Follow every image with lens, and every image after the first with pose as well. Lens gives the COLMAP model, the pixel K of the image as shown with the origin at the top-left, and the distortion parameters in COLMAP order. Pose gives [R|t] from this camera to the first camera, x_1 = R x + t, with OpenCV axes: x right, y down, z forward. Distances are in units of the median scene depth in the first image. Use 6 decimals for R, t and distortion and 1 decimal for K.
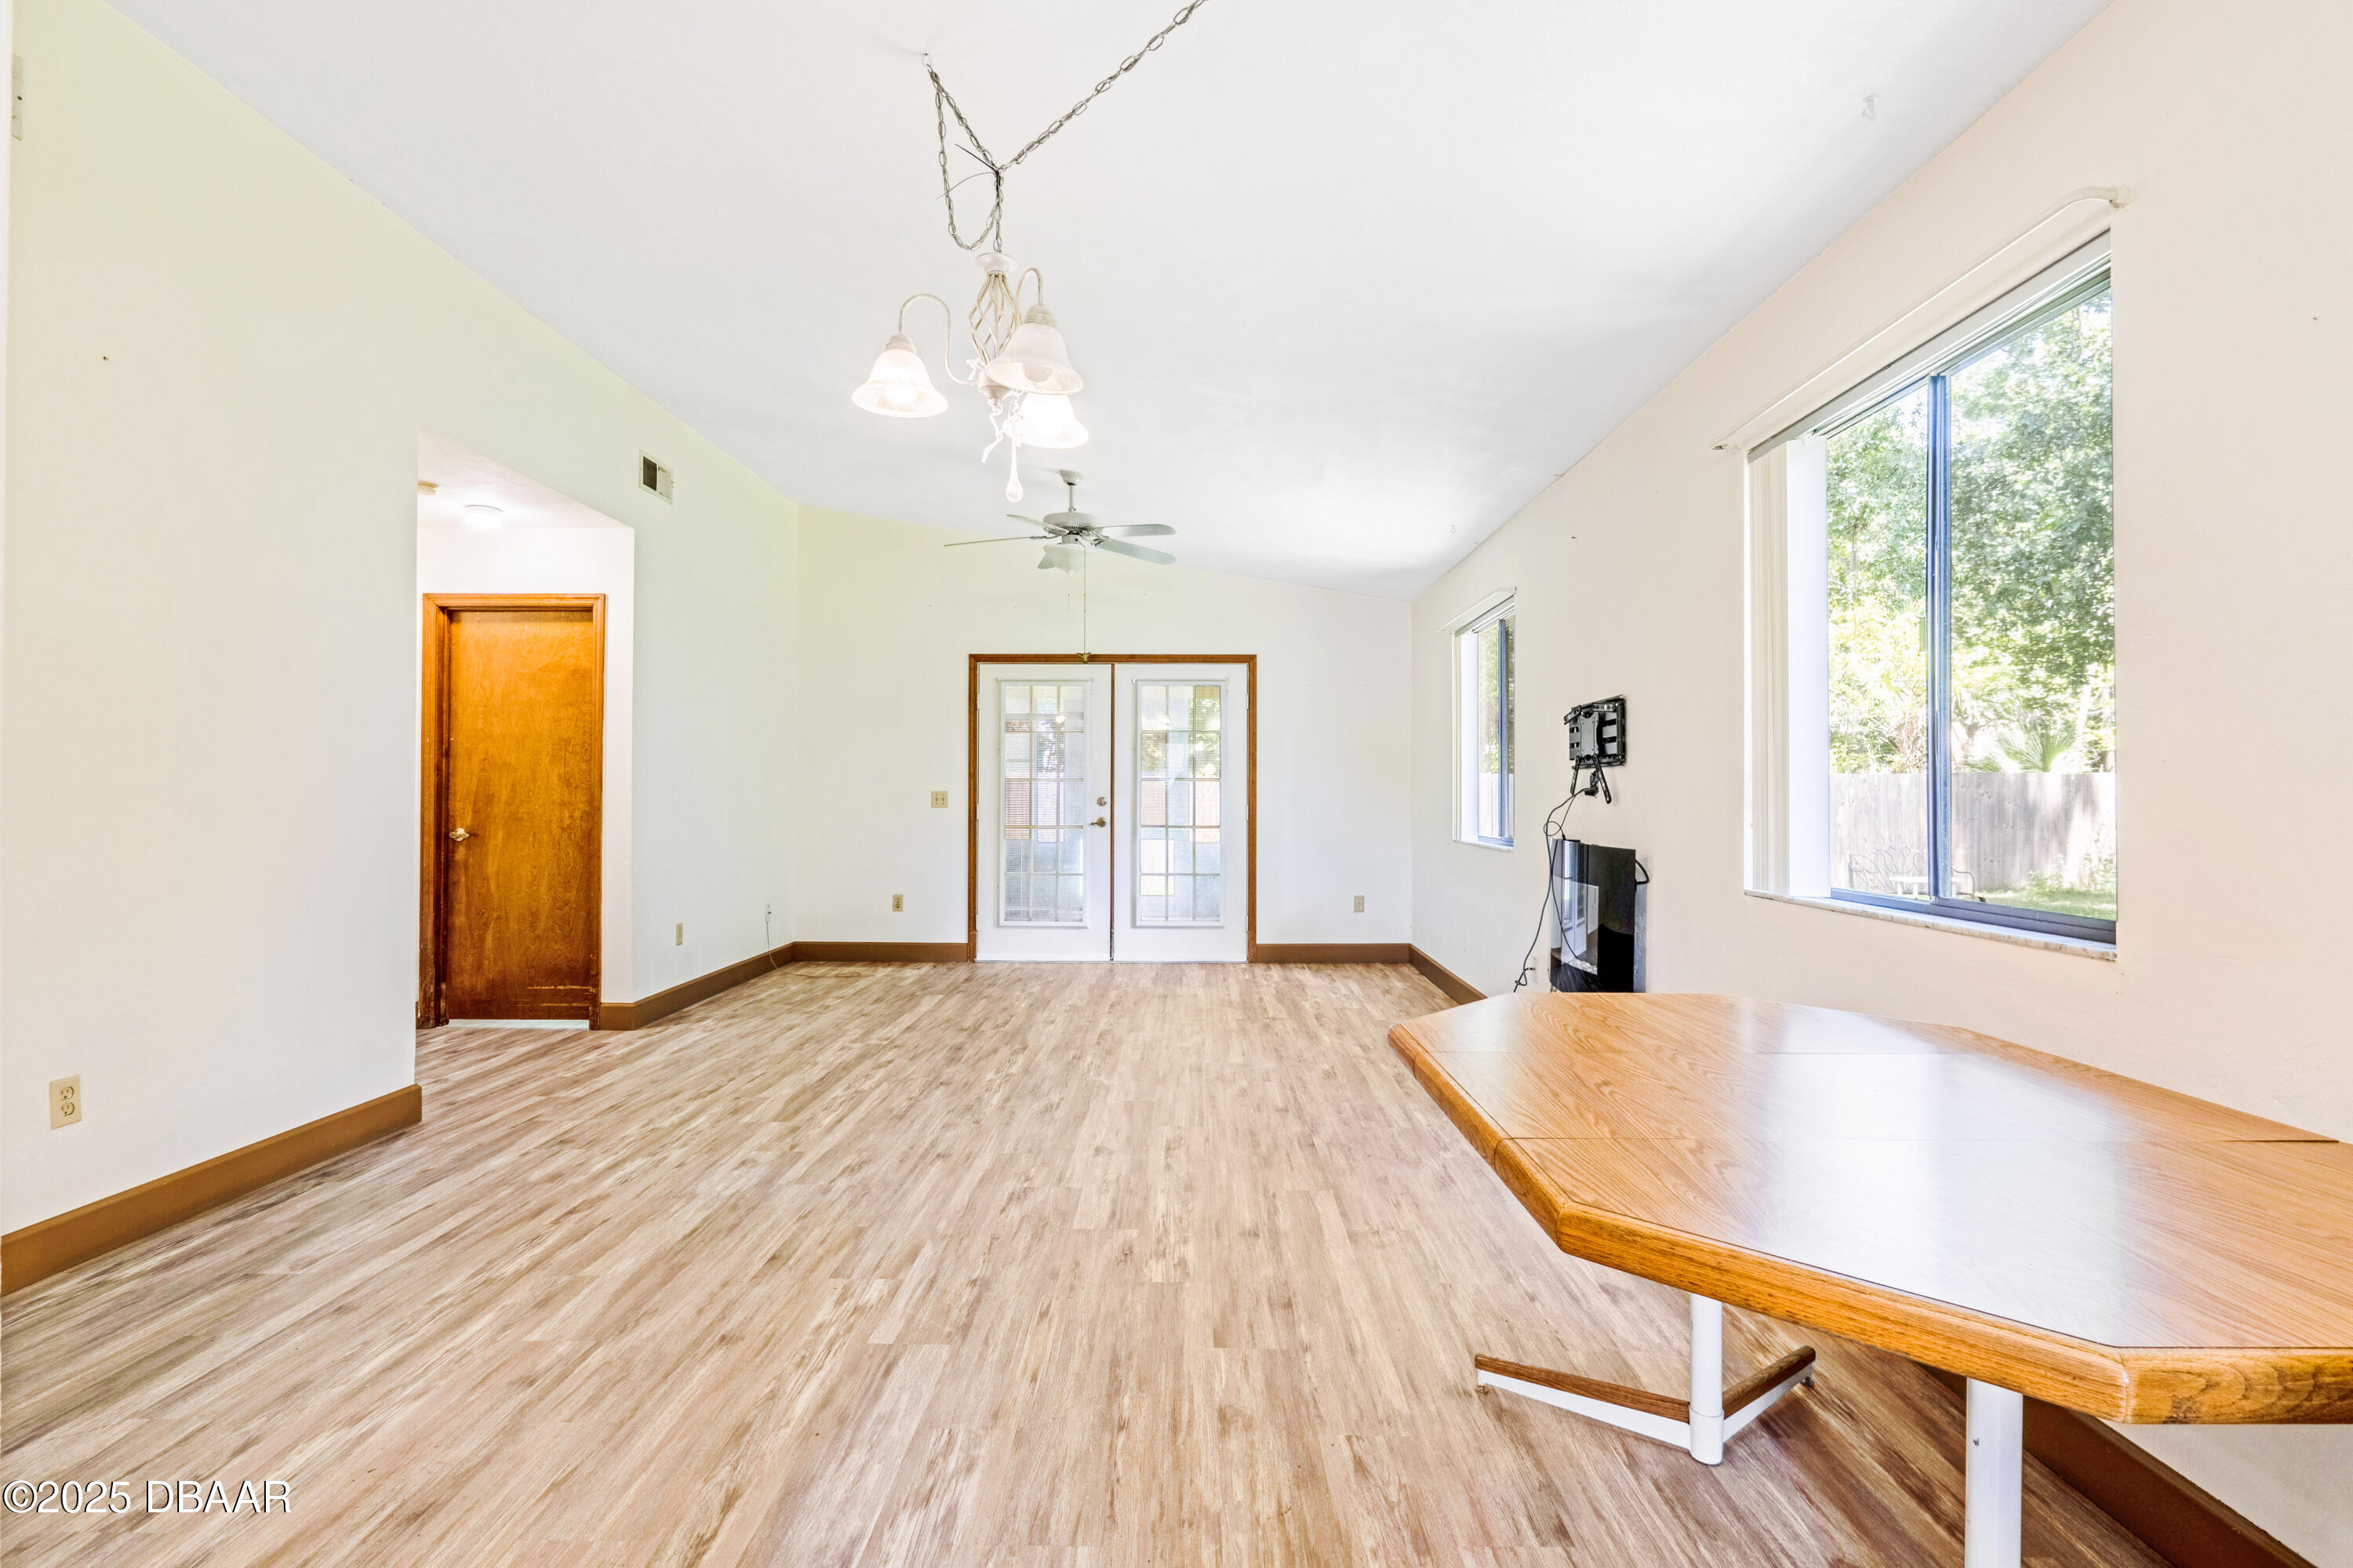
lens RADIAL K [[1085.9, 0, 1179.9], [0, 1085.9, 790.3], [0, 0, 1]] dist [-0.008400, 0.001560]
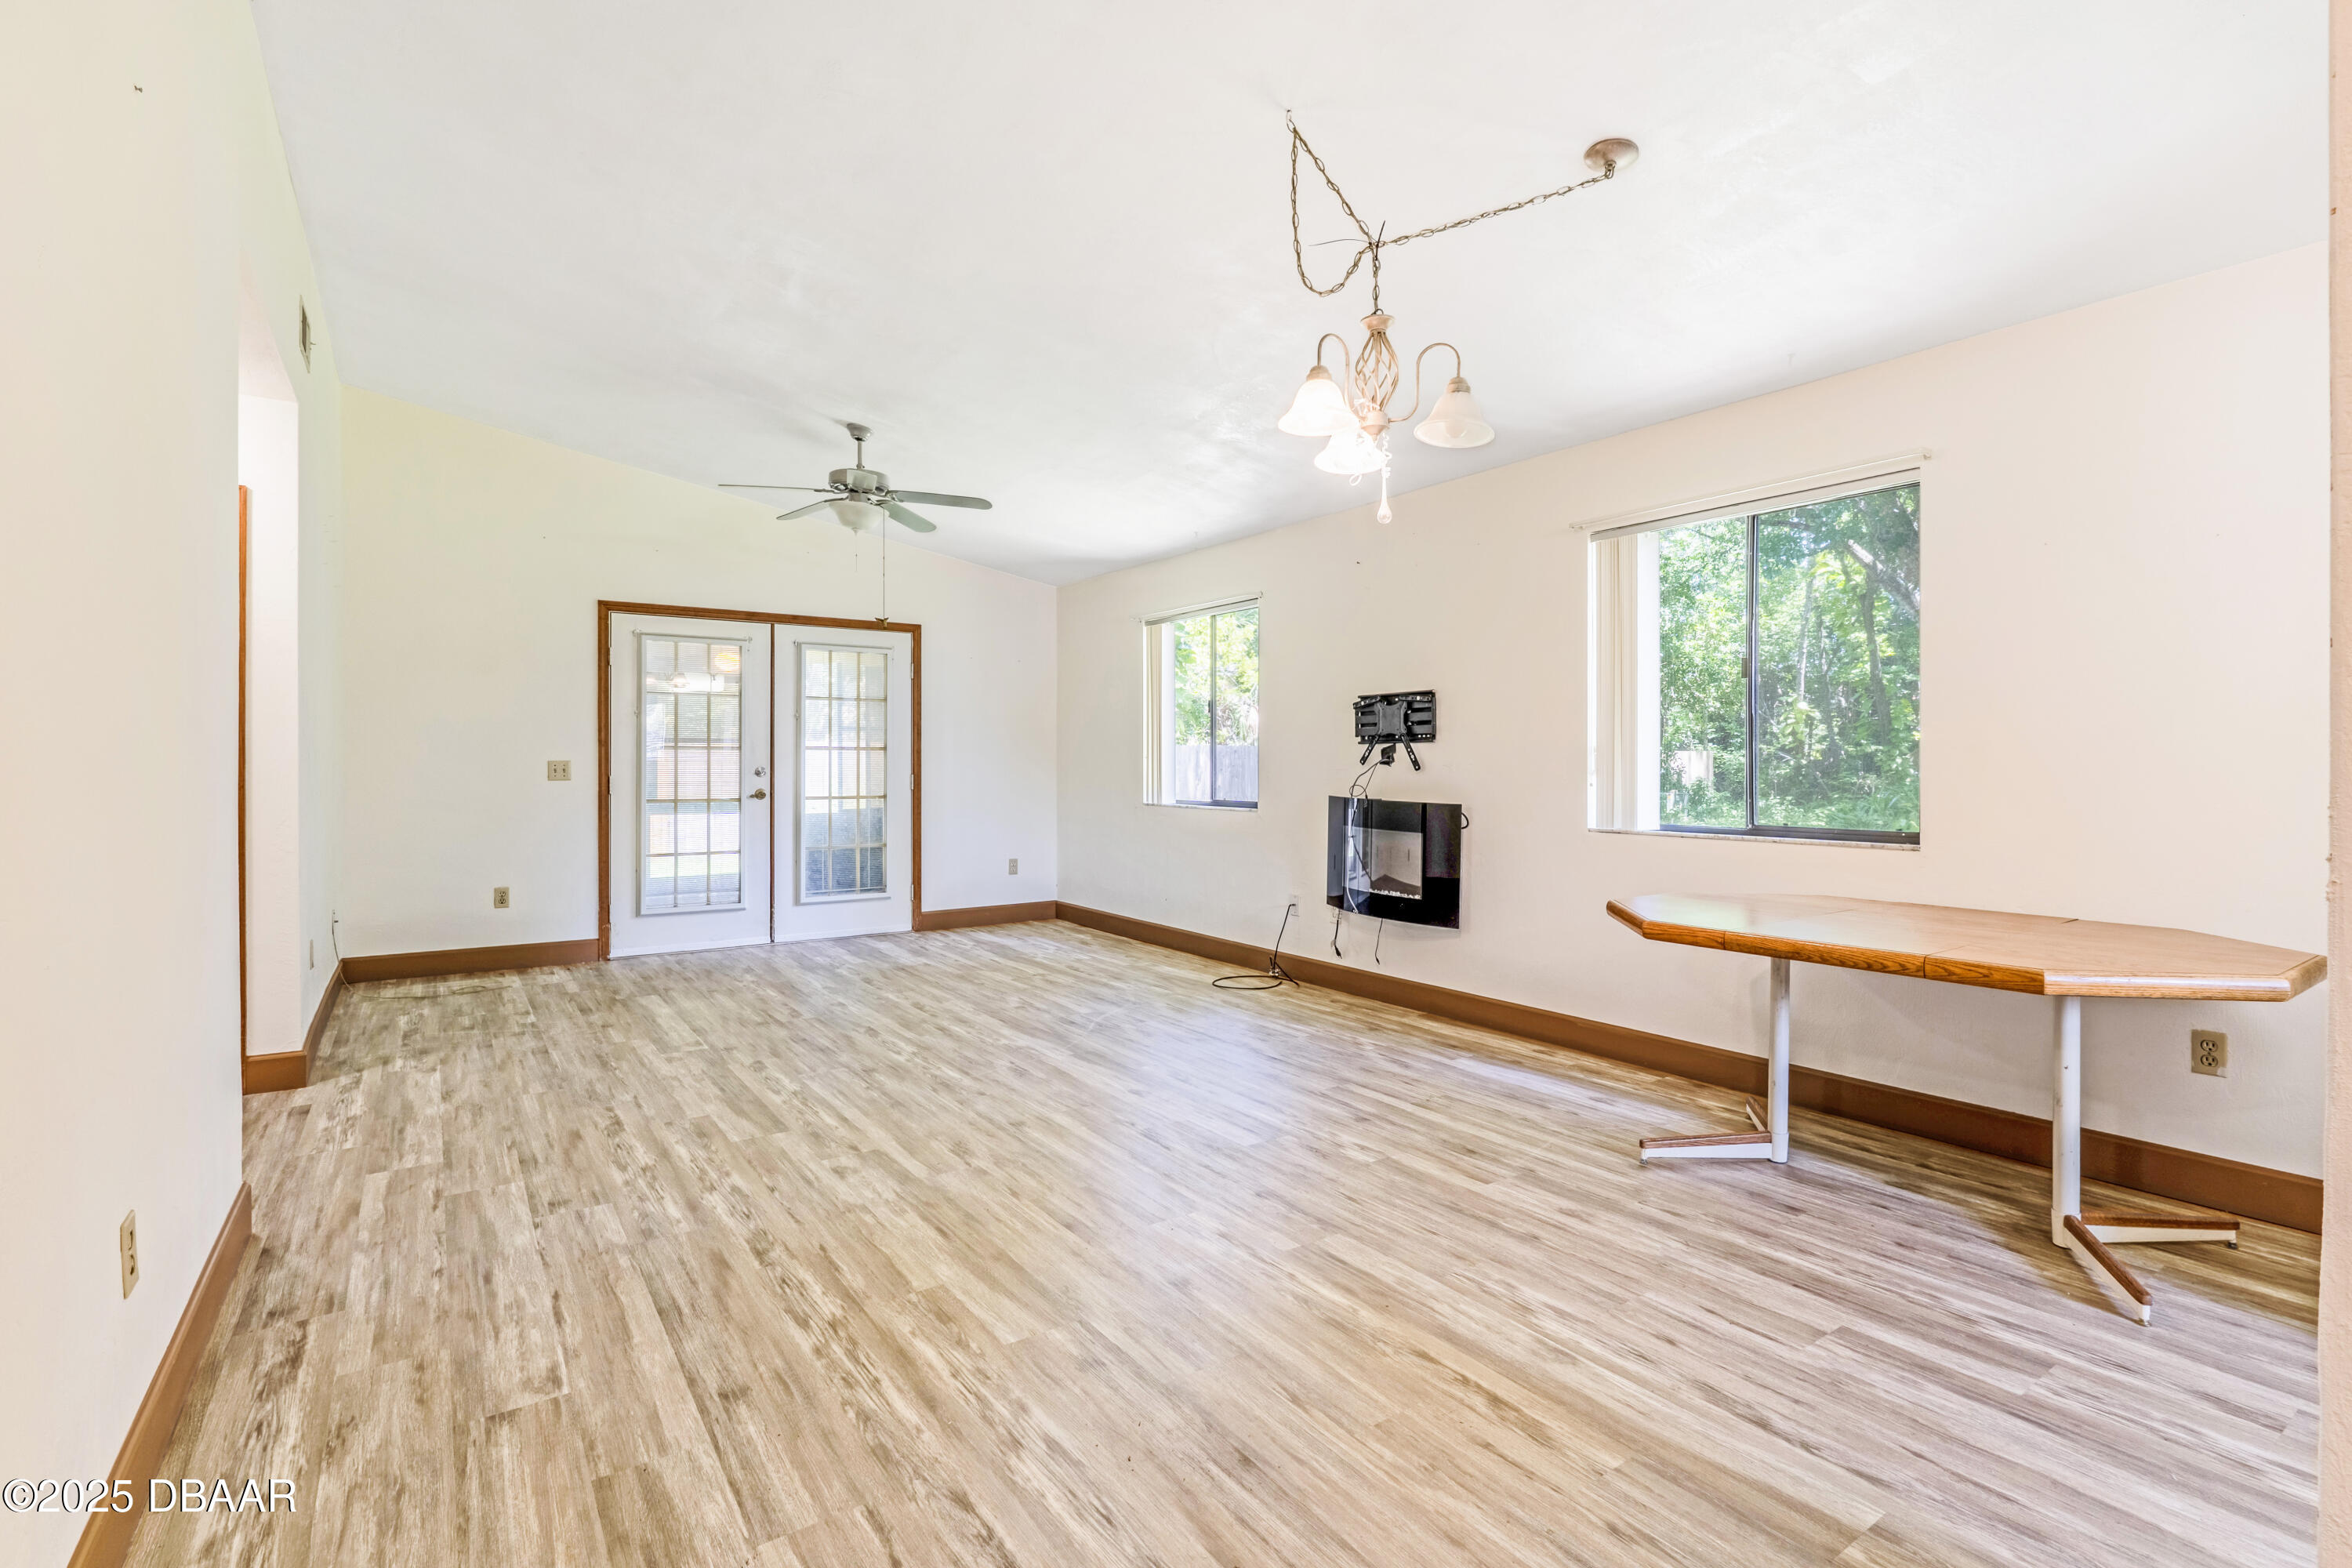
lens RADIAL K [[1085.4, 0, 1173.2], [0, 1085.4, 769.0], [0, 0, 1]] dist [-0.008400, 0.001560]
pose [[0.816978, -0.005055, 0.576647, -0.664980], [-0.000411, 0.999956, 0.009348, -0.001942], [-0.576669, -0.007875, 0.816940, 0.094397]]
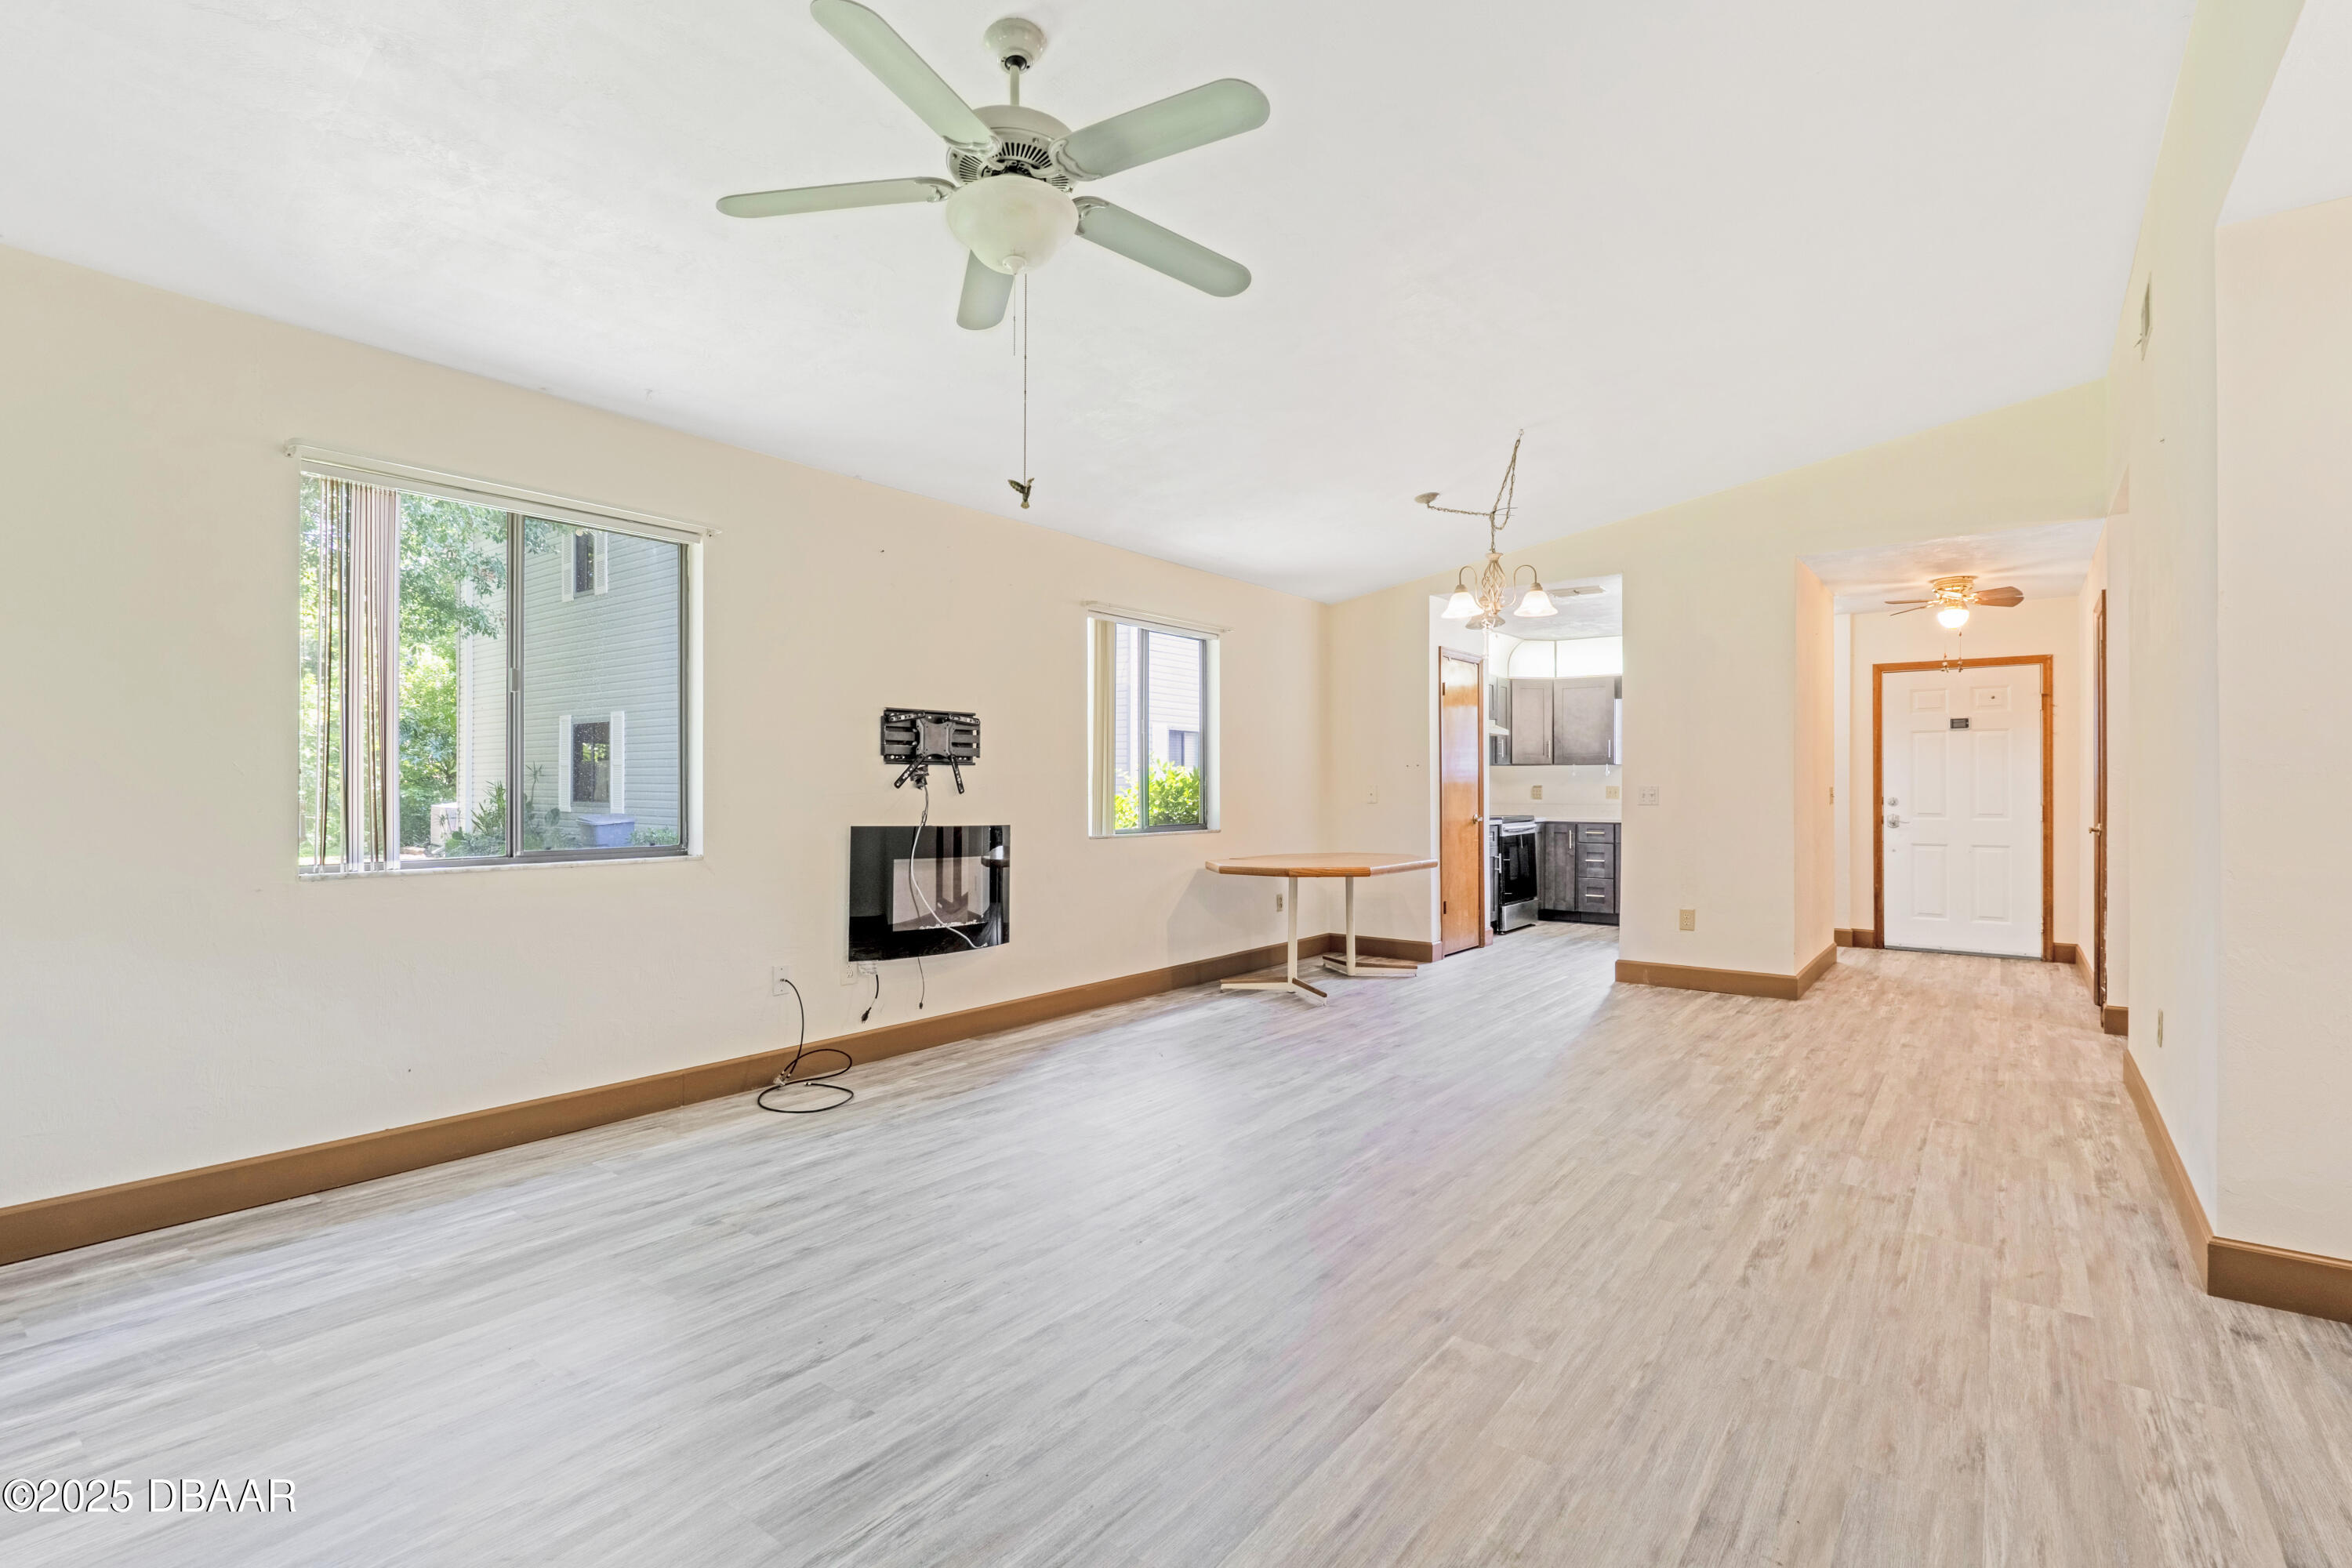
lens RADIAL K [[1085.4, 0, 1195.1], [0, 1085.4, 783.3], [0, 0, 1]] dist [-0.008400, 0.001560]
pose [[-0.807478, -0.000686, 0.589898, -0.640289], [-0.005169, 0.999969, -0.005911, 0.006814], [-0.589875, -0.007822, -0.807456, 2.033611]]
